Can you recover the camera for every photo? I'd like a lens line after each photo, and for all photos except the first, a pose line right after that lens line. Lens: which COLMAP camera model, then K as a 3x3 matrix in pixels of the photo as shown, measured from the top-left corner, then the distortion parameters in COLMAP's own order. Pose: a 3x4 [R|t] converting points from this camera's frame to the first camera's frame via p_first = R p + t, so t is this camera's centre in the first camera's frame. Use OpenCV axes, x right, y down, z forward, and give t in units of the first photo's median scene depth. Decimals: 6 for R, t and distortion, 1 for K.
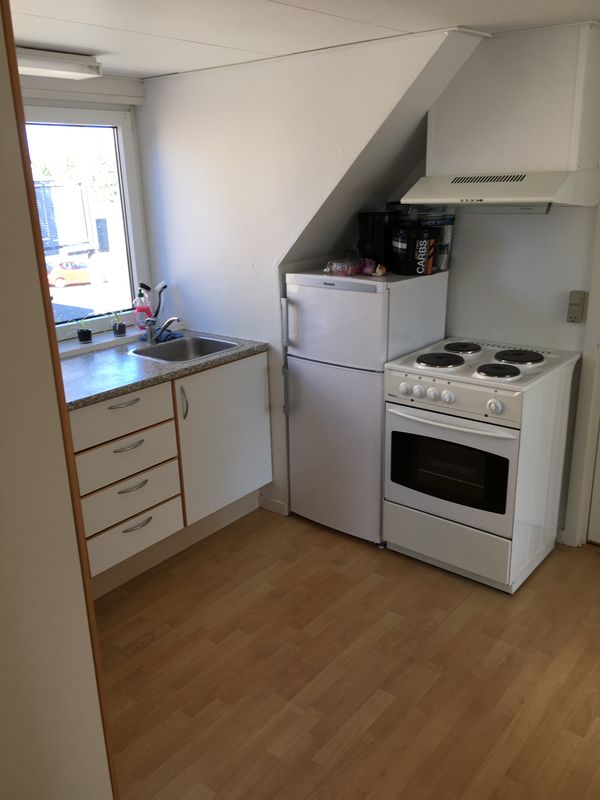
lens RADIAL K [[679.5, 0, 295.8], [0, 679.5, 399.7], [0, 0, 1]] dist [0.090576, -0.145013]
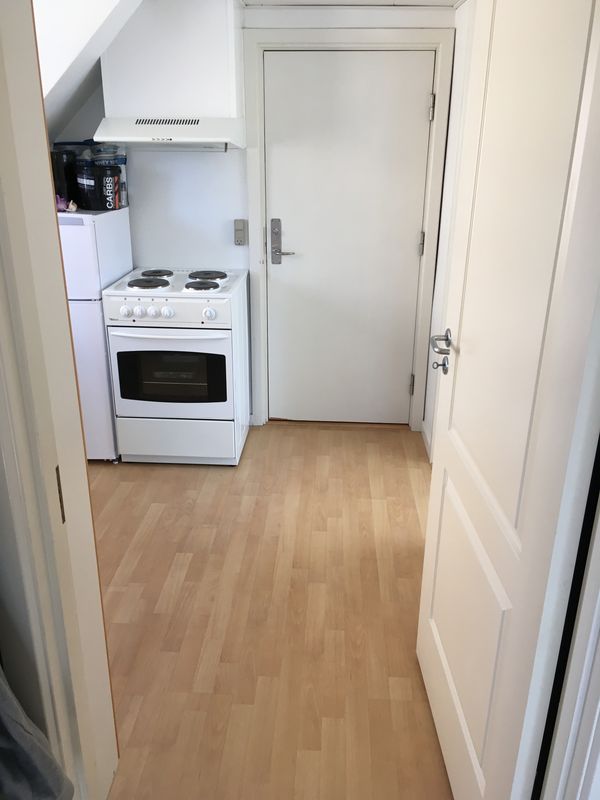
lens RADIAL K [[679.5, 0, 295.8], [0, 679.5, 399.7], [0, 0, 1]] dist [0.090576, -0.145013]
pose [[0.808356, -0.183742, 0.559285, -0.266038], [0.155593, 0.982944, 0.098044, 0.059569], [-0.567760, 0.007766, 0.823157, -0.081334]]
